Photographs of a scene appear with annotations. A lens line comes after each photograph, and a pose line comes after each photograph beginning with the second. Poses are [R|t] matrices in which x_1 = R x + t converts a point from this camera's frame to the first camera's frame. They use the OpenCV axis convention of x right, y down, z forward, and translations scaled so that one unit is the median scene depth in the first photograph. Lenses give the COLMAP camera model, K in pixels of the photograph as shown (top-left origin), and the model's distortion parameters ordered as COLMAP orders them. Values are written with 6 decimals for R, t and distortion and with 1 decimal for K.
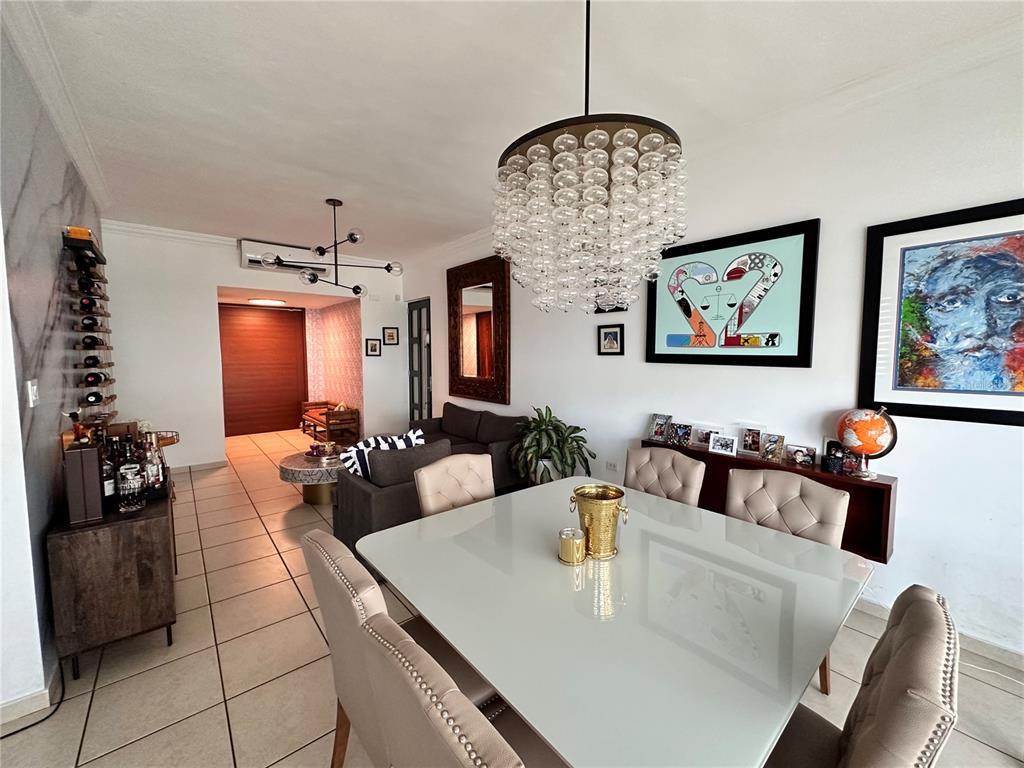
lens RADIAL K [[407.5, 0, 510.5], [0, 407.5, 382.4], [0, 0, 1]] dist [-0.004084, -0.000408]
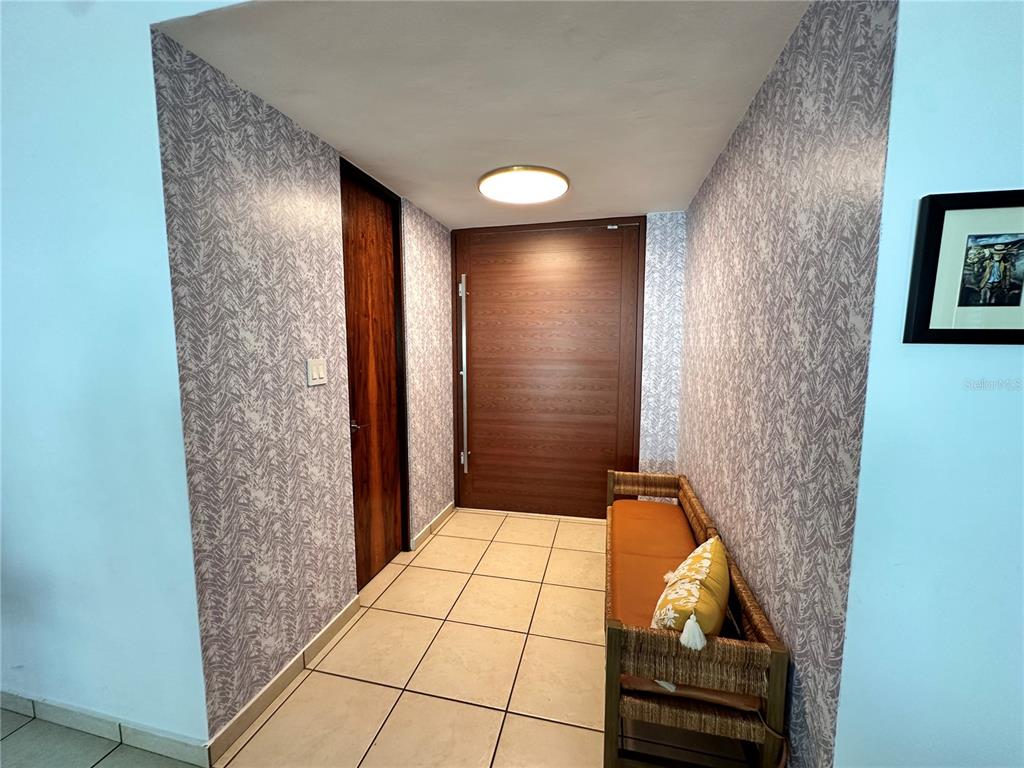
lens RADIAL K [[407.5, 0, 517.4], [0, 407.5, 383.9], [0, 0, 1]] dist [-0.004084, -0.000408]
pose [[0.614604, 0.079314, -0.784839, -0.694203], [-0.053550, 0.996832, 0.058803, -0.110316], [0.787016, 0.005887, 0.616904, 1.740931]]
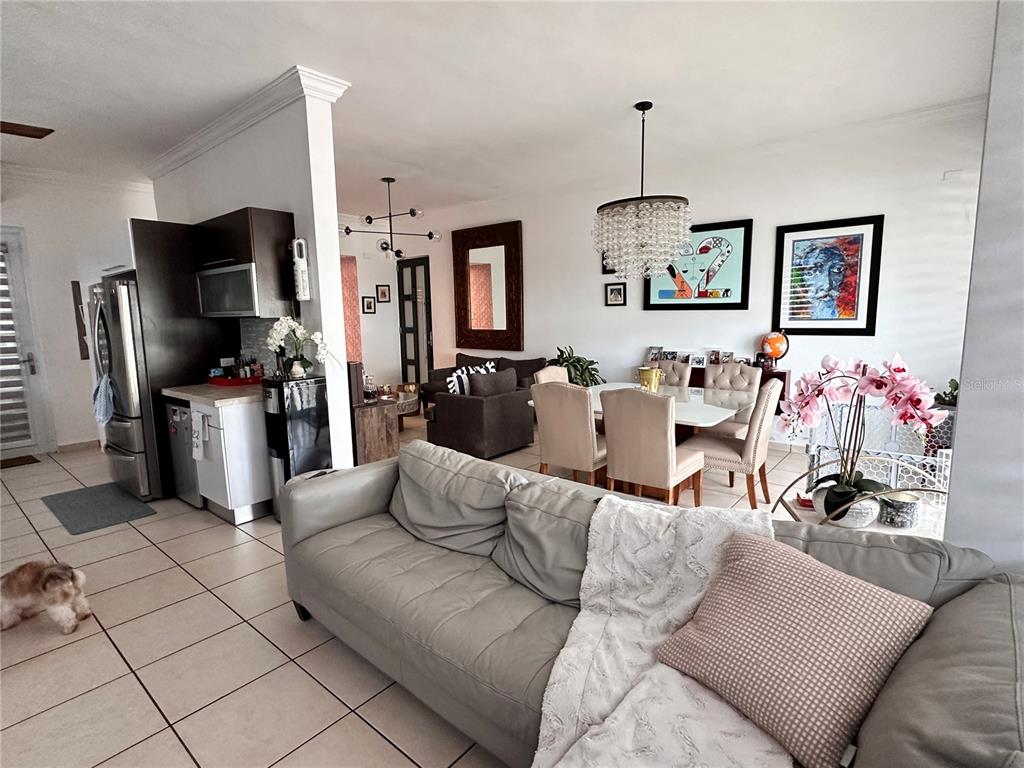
lens RADIAL K [[519.7, 0, 508.1], [0, 519.7, 386.4], [0, 0, 1]] dist [-0.003854, -0.001191]
pose [[0.984057, -0.041755, 0.172880, -0.483299], [0.030147, 0.997145, 0.069235, 0.079989], [-0.175277, -0.062920, 0.982506, -0.745559]]
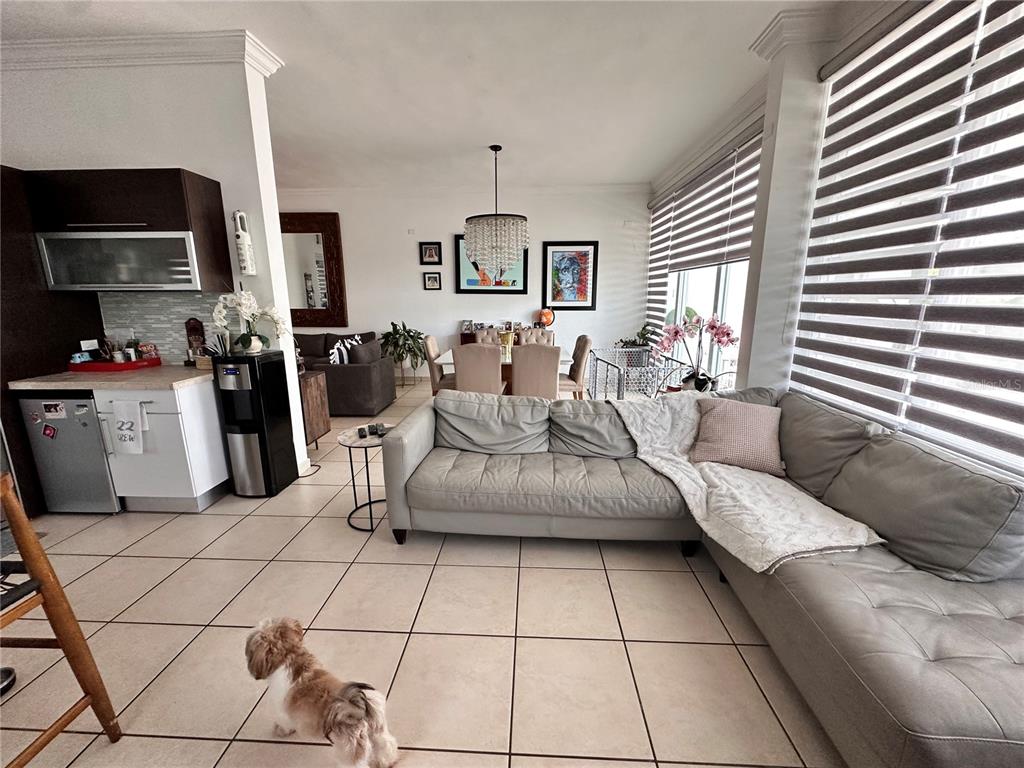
lens RADIAL K [[407.5, 0, 515.0], [0, 407.5, 386.7], [0, 0, 1]] dist [-0.004084, -0.000408]
pose [[0.674143, -0.161617, 0.720702, -1.022439], [0.053399, 0.983878, 0.170685, 0.075912], [-0.736668, -0.076581, 0.671905, -0.578123]]
